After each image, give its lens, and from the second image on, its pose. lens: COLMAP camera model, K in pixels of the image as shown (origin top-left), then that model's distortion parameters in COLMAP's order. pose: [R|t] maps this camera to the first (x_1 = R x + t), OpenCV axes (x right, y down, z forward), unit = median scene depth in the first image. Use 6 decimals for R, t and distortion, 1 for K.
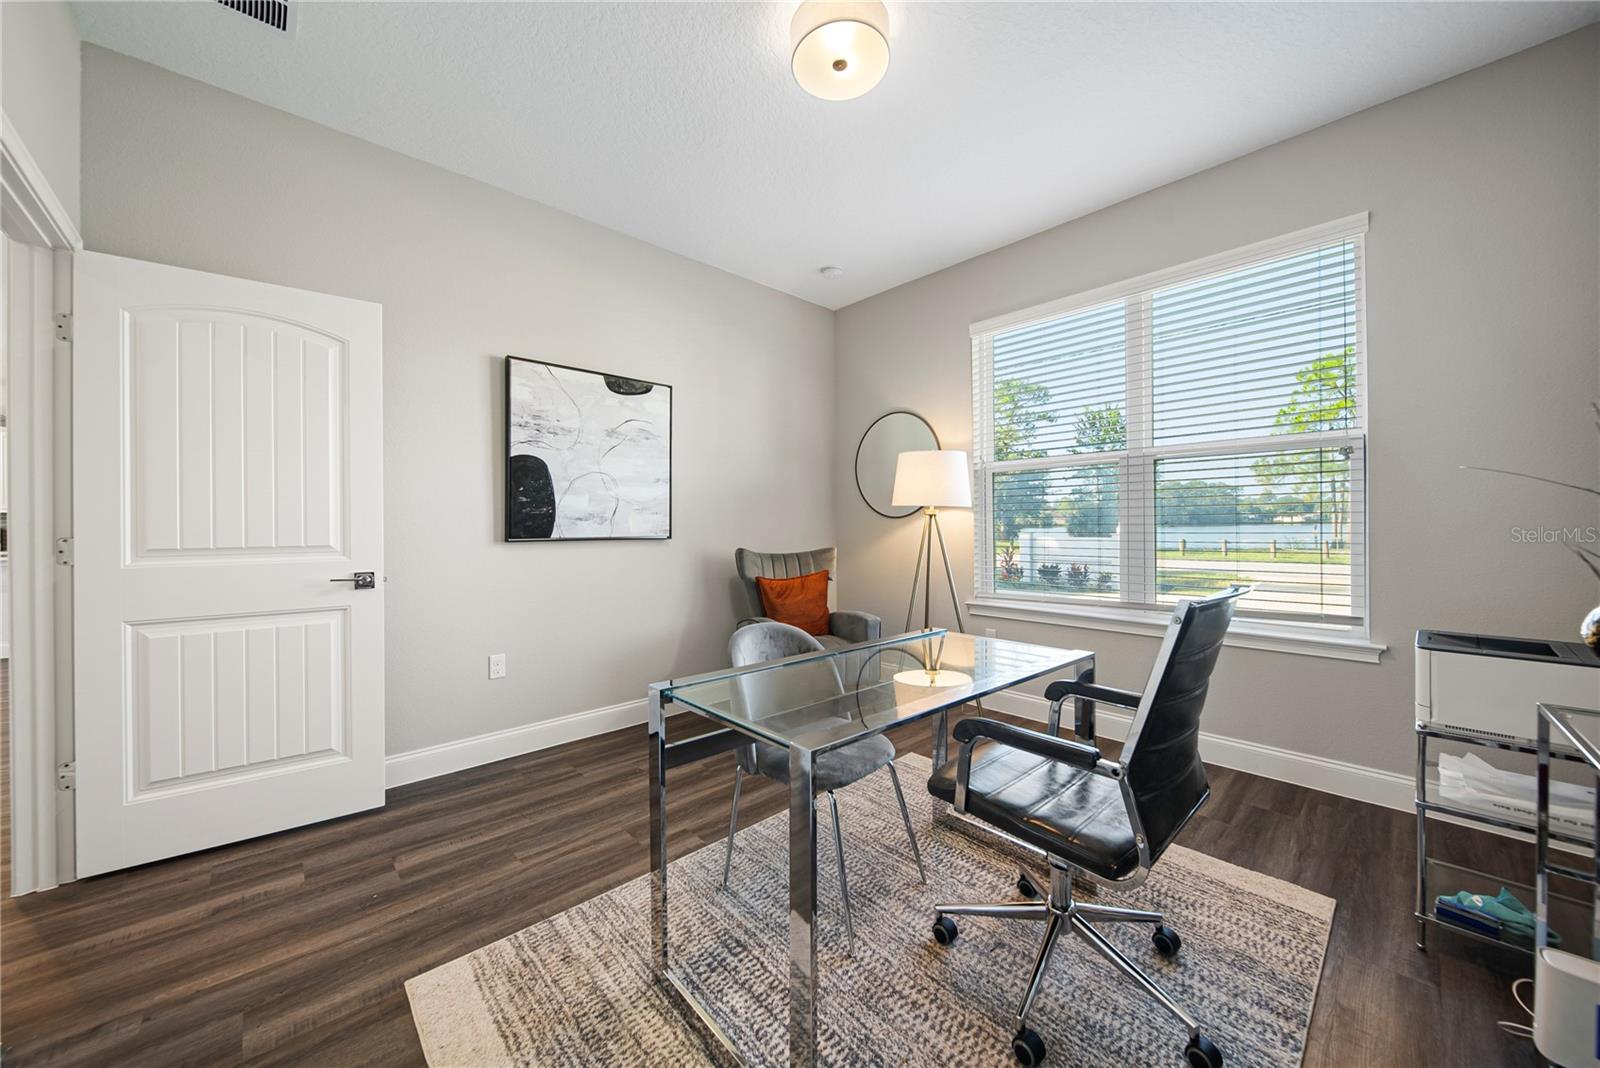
lens RADIAL K [[573.6, 0, 799.3], [0, 573.6, 526.9], [0, 0, 1]] dist [-0.000343, -0.001729]
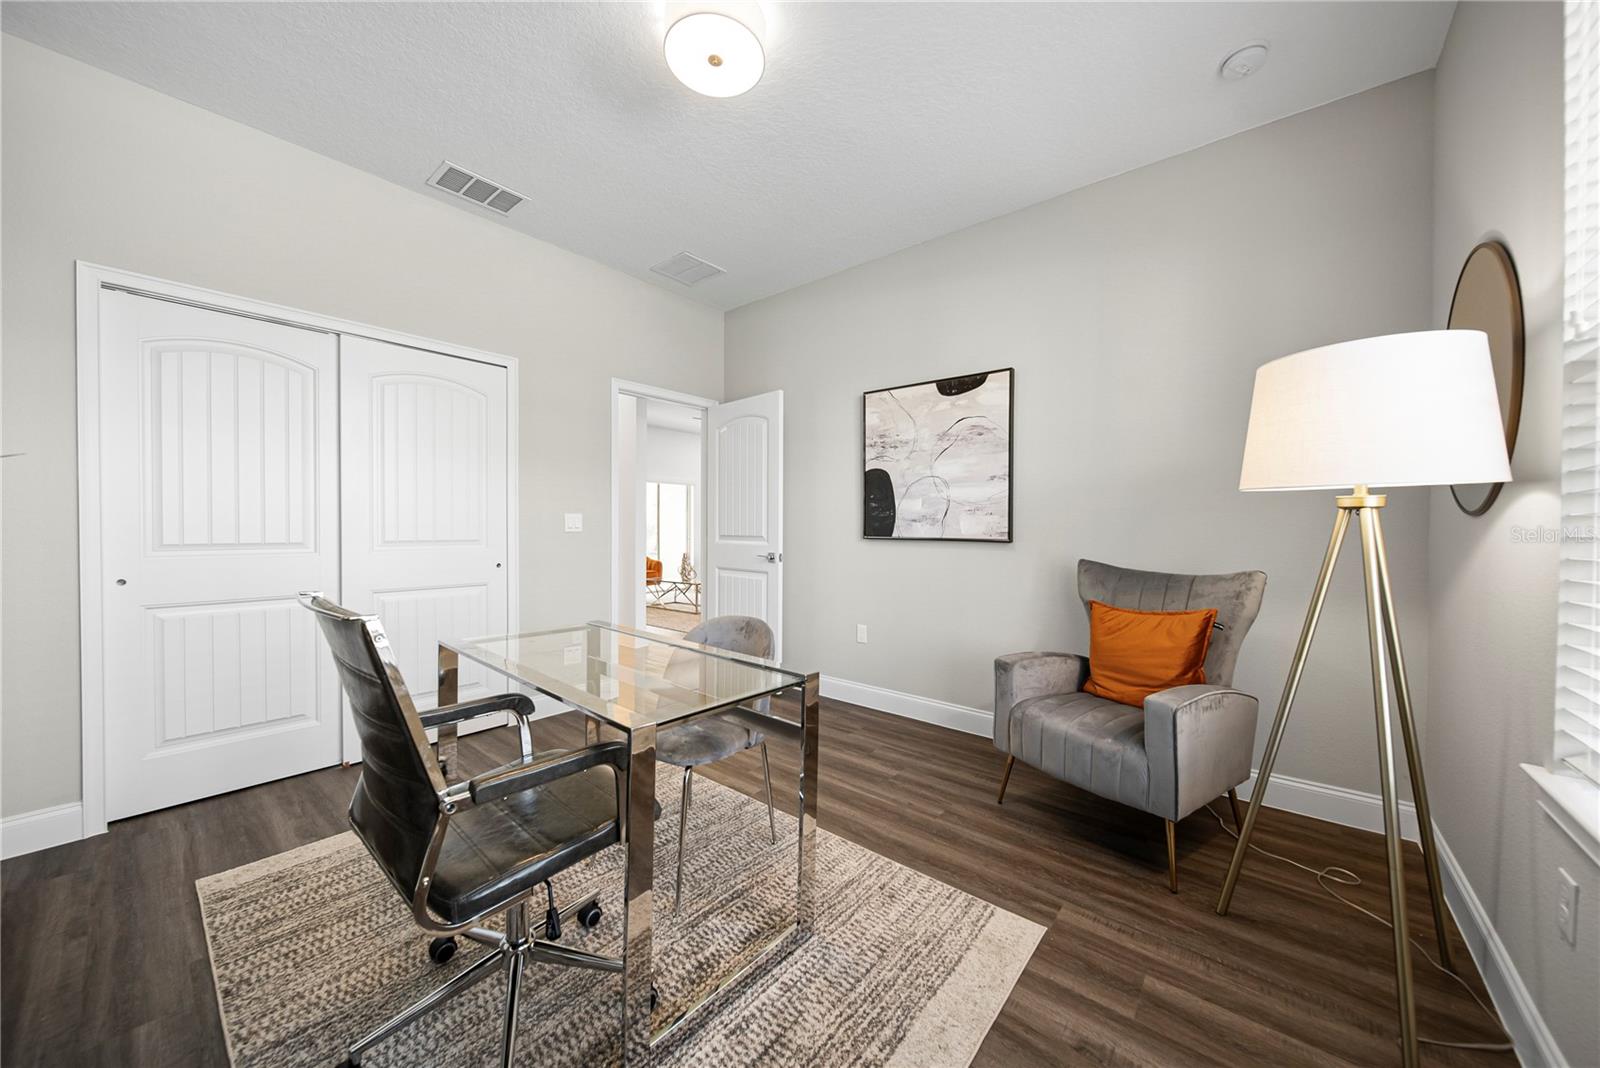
lens RADIAL K [[573.6, 0, 804.3], [0, 573.6, 535.1], [0, 0, 1]] dist [-0.000343, -0.001729]
pose [[0.136145, 0.021771, -0.990450, 0.709951], [-0.011380, 0.999727, 0.020411, -0.005964], [0.990624, 0.008492, 0.136355, 0.663999]]
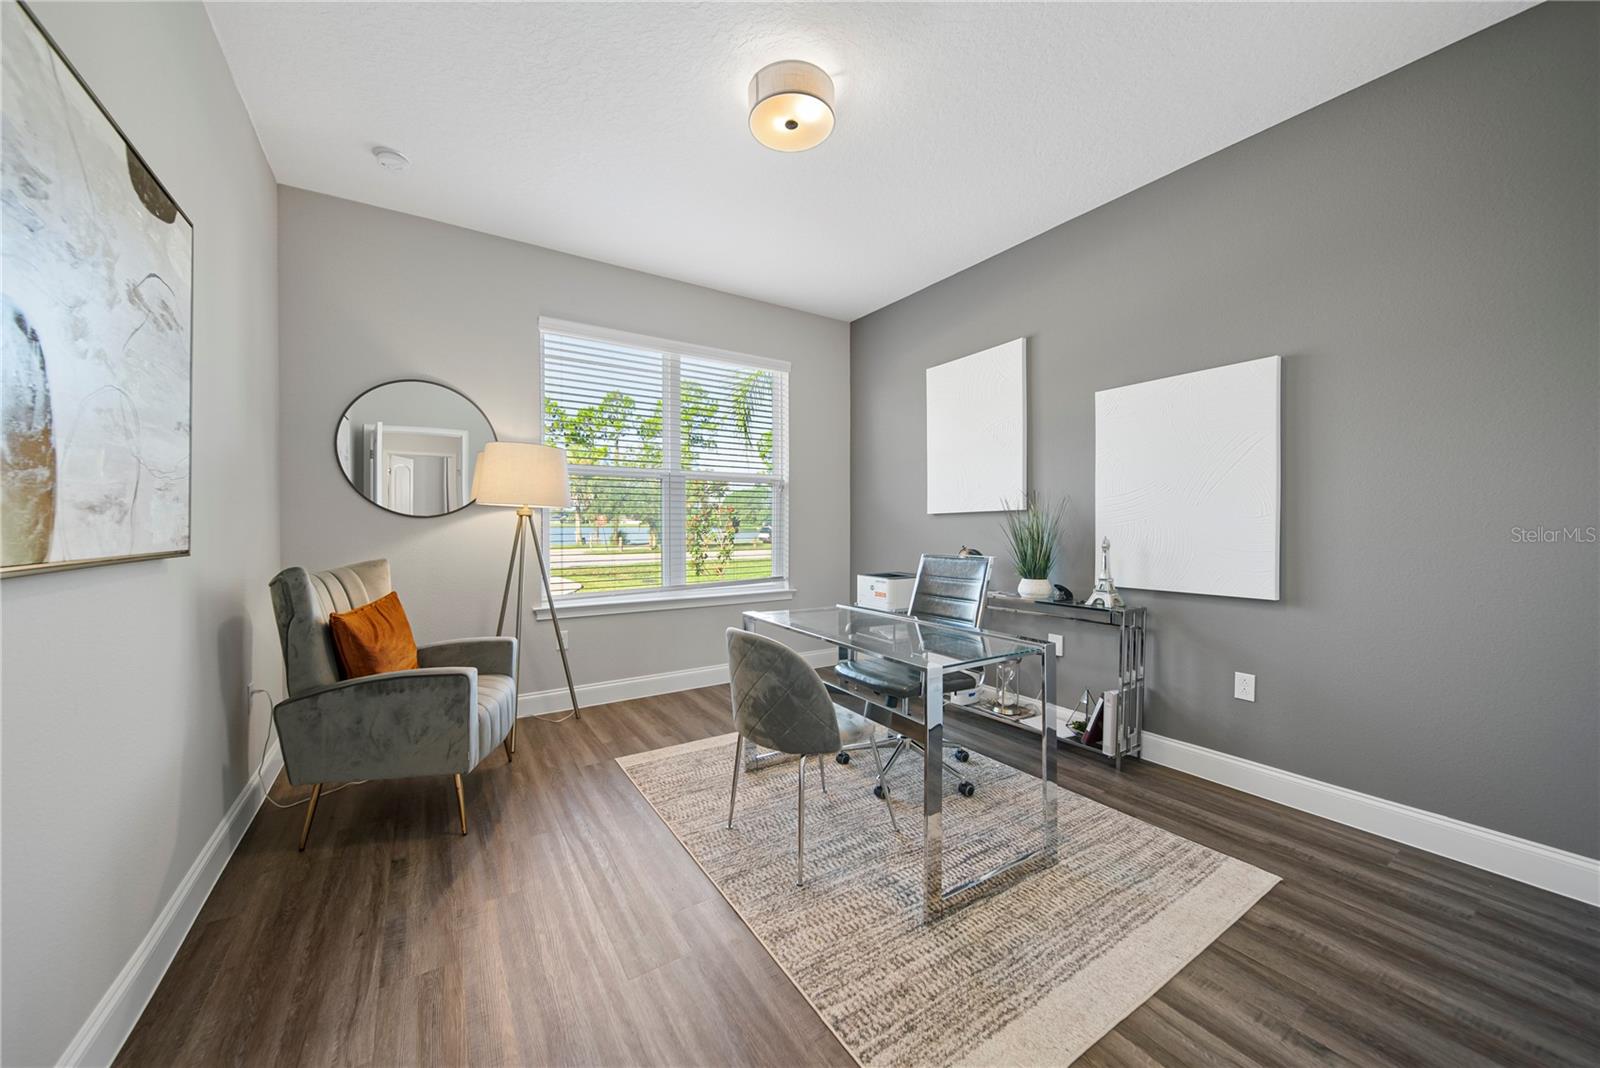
lens RADIAL K [[573.6, 0, 790.2], [0, 573.6, 529.9], [0, 0, 1]] dist [-0.000343, -0.001729]
pose [[0.176947, -0.003123, 0.984215, -0.689532], [0.002944, 0.999992, 0.002644, 0.000802], [-0.984216, 0.002430, 0.176955, 0.517482]]
